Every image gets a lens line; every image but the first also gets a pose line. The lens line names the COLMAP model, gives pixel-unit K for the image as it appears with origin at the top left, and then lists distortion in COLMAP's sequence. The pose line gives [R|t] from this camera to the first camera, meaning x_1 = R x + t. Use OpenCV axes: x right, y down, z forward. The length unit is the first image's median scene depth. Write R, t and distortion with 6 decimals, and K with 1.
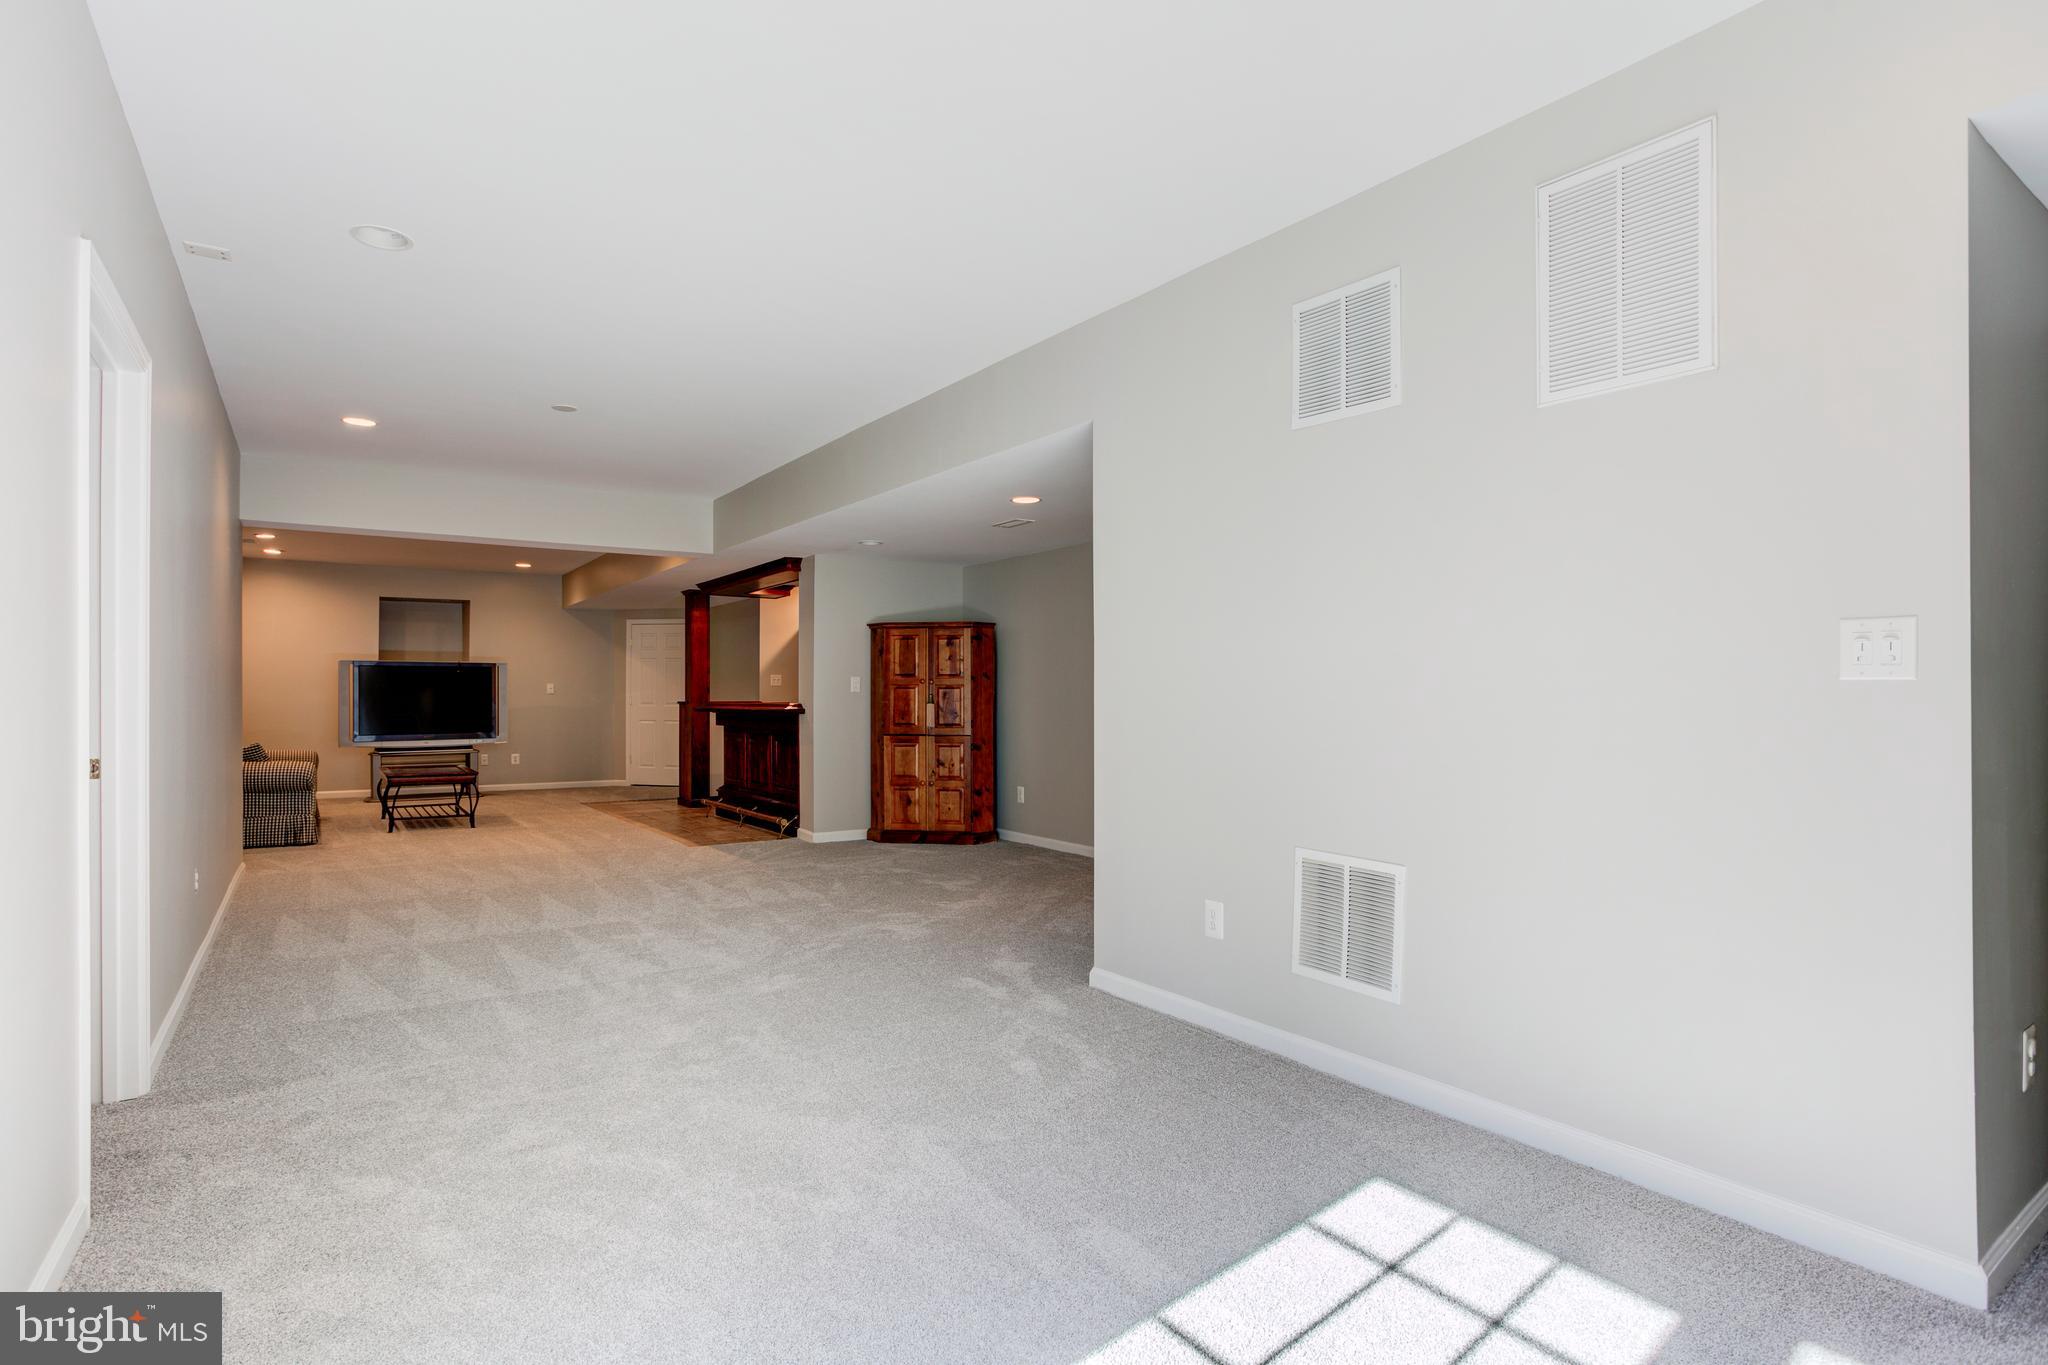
lens RADIAL K [[1073.3, 0, 1029.0], [0, 1073.3, 709.6], [0, 0, 1]] dist [-0.081072, 0.063137]
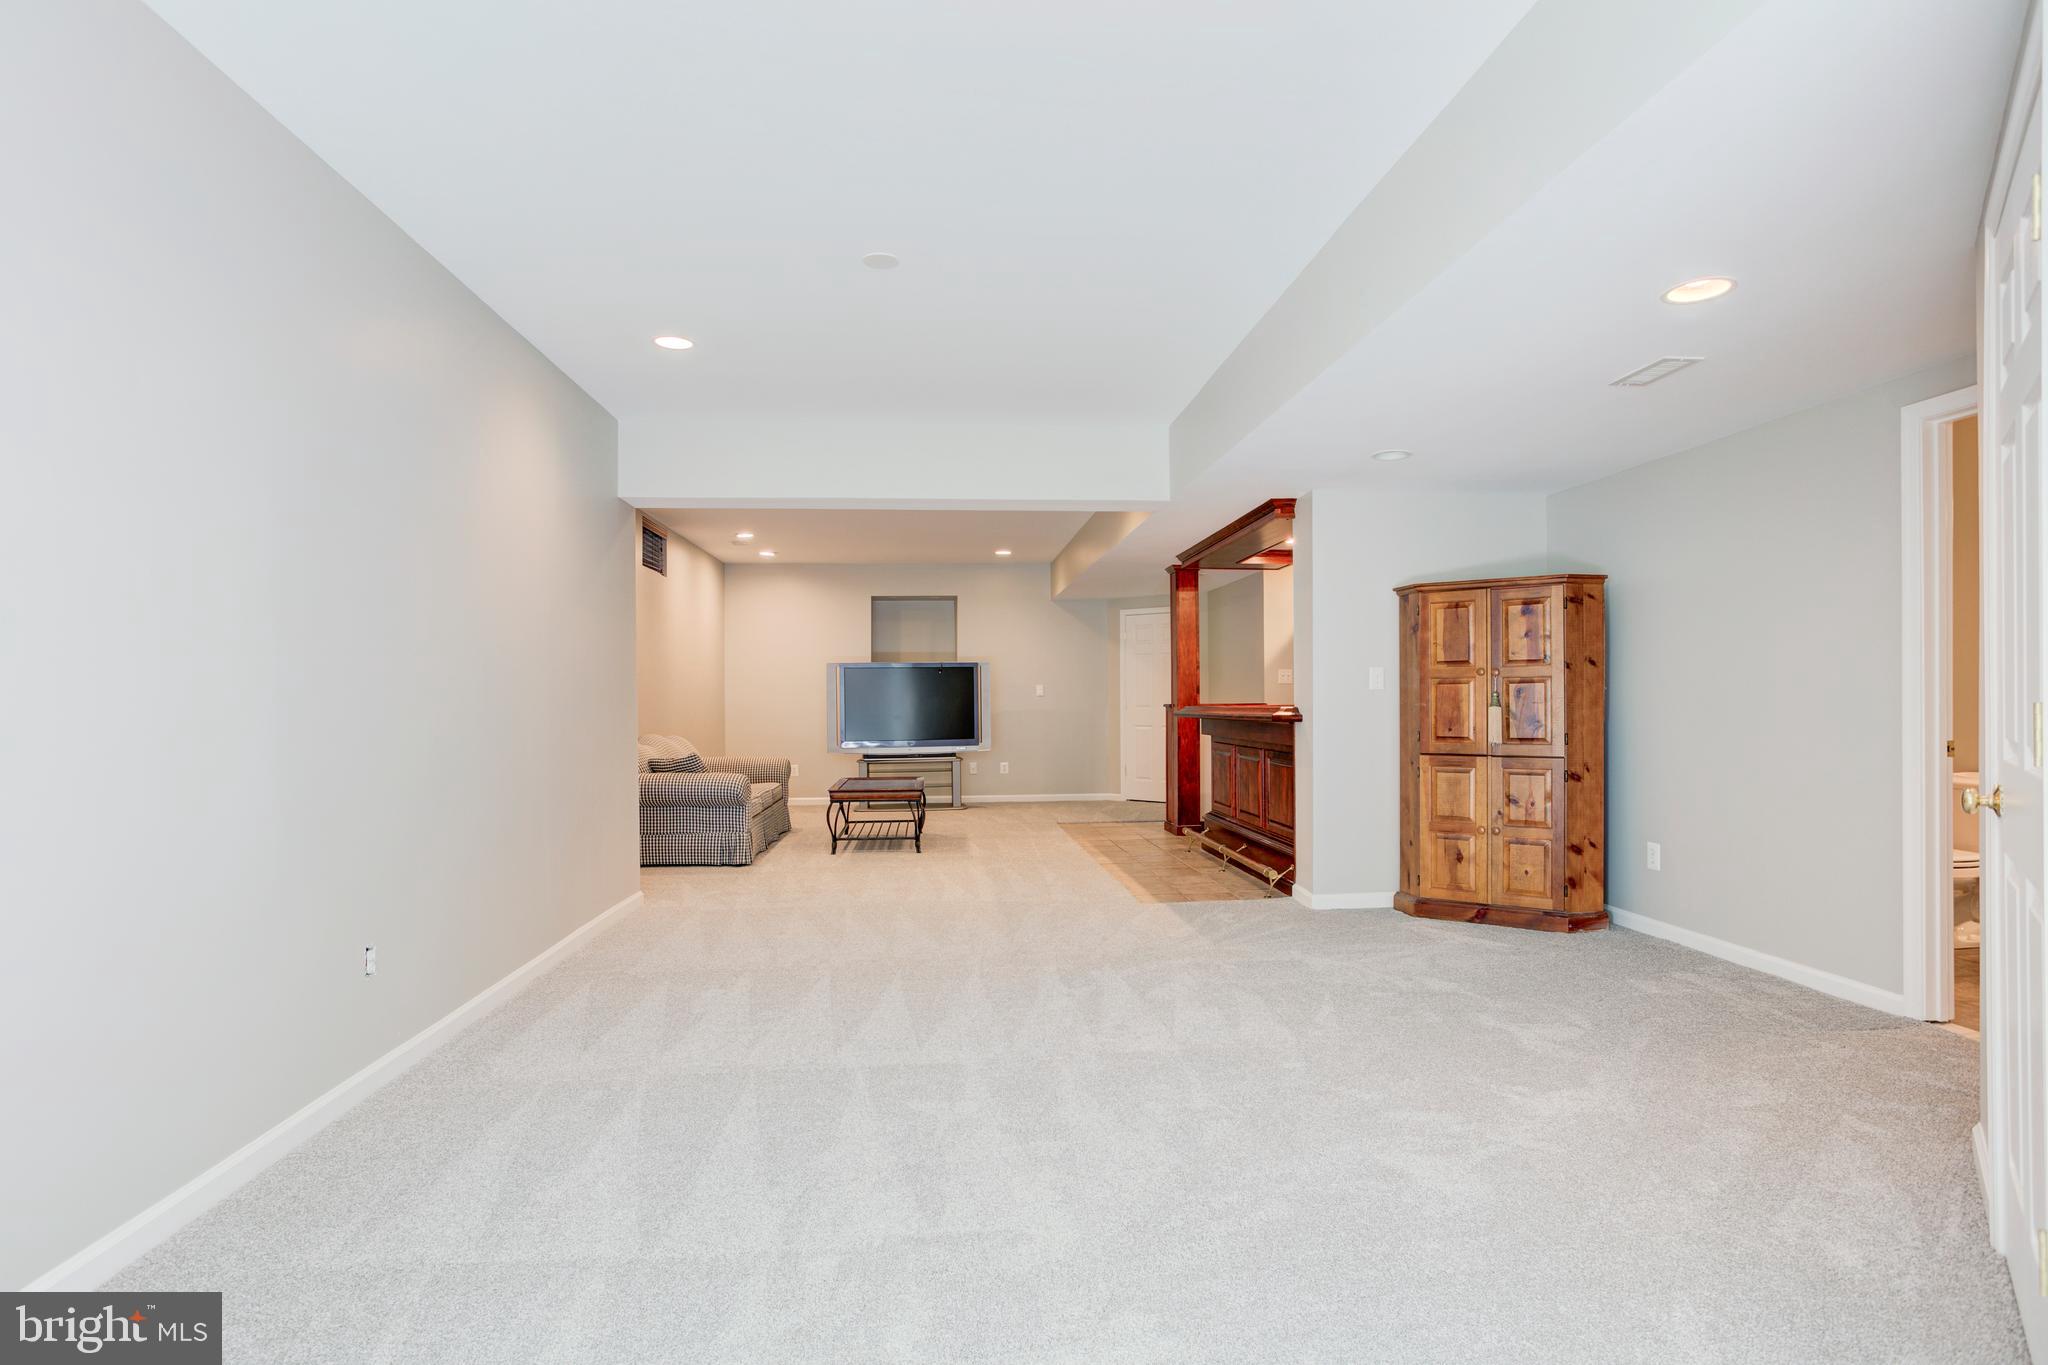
lens RADIAL K [[1073.3, 0, 1029.0], [0, 1073.3, 709.6], [0, 0, 1]] dist [-0.081072, 0.063137]
pose [[0.874064, -0.002415, -0.485806, -0.027672], [0.002212, 0.999997, -0.000992, -0.003654], [0.485807, -0.000207, 0.874066, 0.310586]]
